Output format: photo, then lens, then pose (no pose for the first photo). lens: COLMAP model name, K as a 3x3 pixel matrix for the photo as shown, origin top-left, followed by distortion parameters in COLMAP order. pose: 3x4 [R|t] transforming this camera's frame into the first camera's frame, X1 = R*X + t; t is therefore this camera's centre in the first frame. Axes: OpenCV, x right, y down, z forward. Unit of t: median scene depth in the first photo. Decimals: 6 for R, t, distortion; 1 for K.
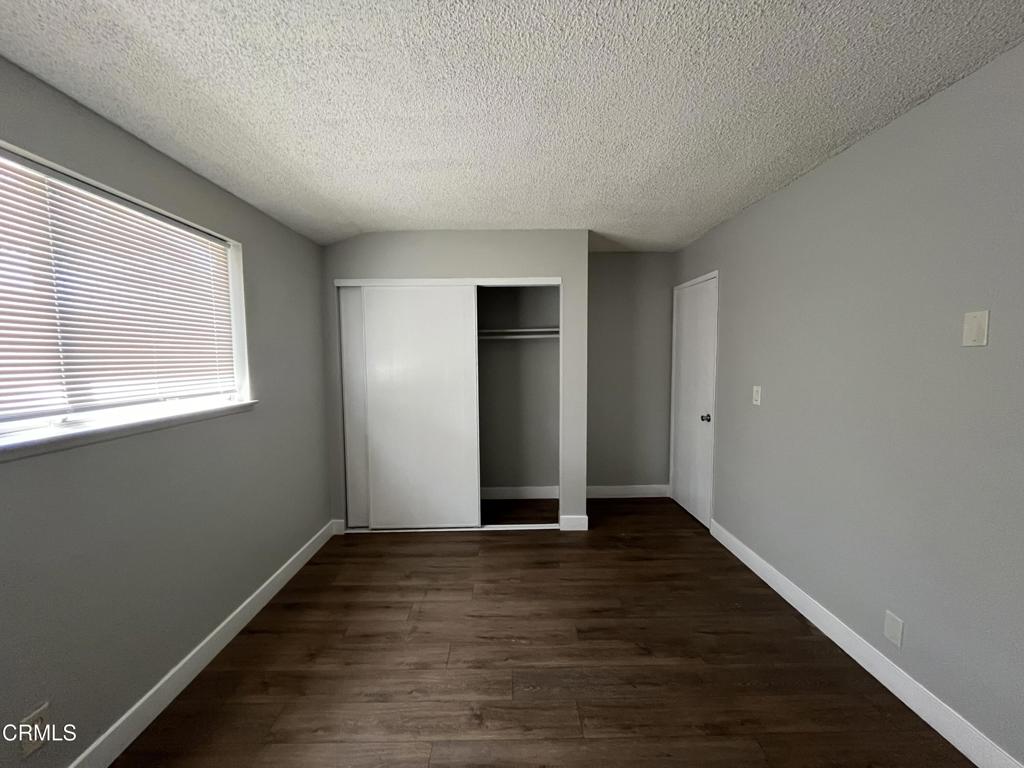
lens RADIAL K [[415.9, 0, 510.9], [0, 415.9, 385.6], [0, 0, 1]] dist [-0.003017, -0.000040]
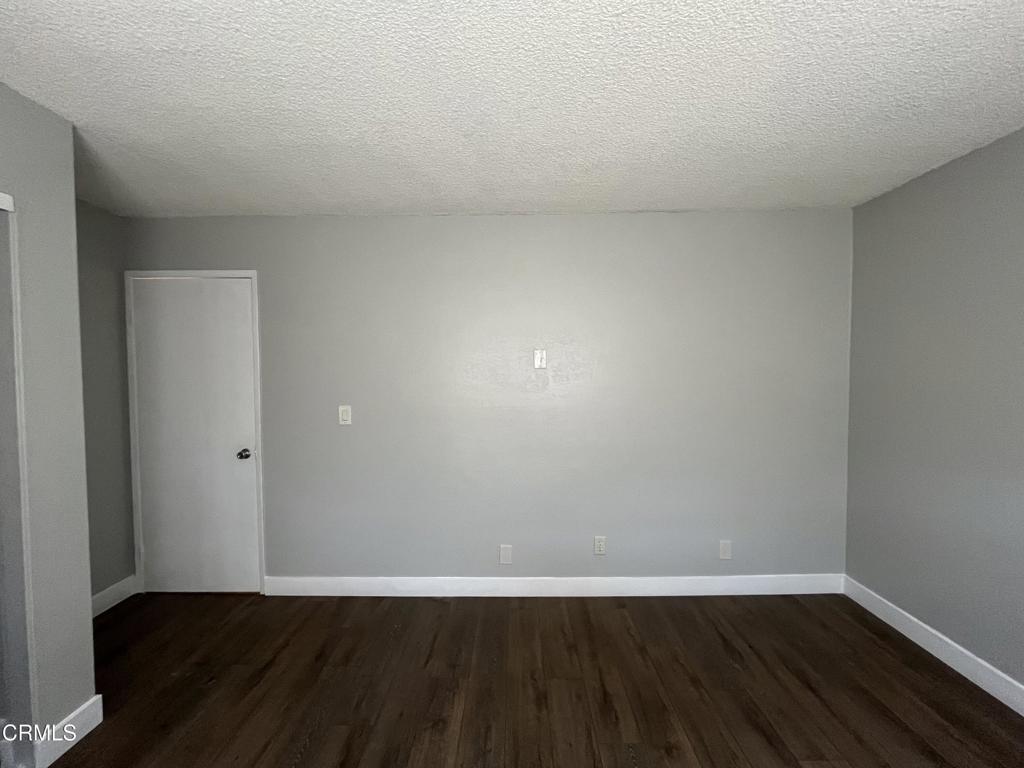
lens RADIAL K [[415.9, 0, 510.9], [0, 415.9, 385.6], [0, 0, 1]] dist [-0.003017, -0.000040]
pose [[0.023695, -0.026306, 0.999373, -0.370133], [0.076997, 0.996732, 0.024410, -0.038962], [-0.996750, 0.076370, 0.025643, 0.584398]]
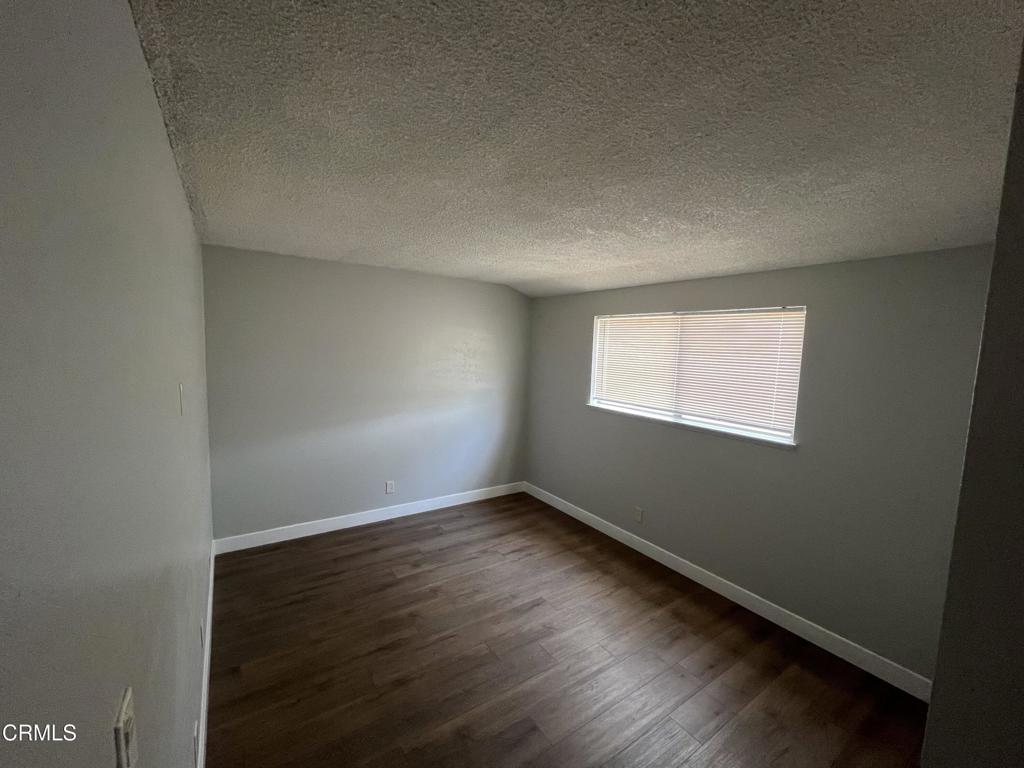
lens RADIAL K [[415.9, 0, 510.9], [0, 415.9, 385.6], [0, 0, 1]] dist [-0.003017, -0.000040]
pose [[-0.835001, 0.032958, -0.549261, 0.535910], [-0.064686, 0.985404, 0.157465, -0.209506], [0.546434, 0.167013, -0.820681, 1.265060]]
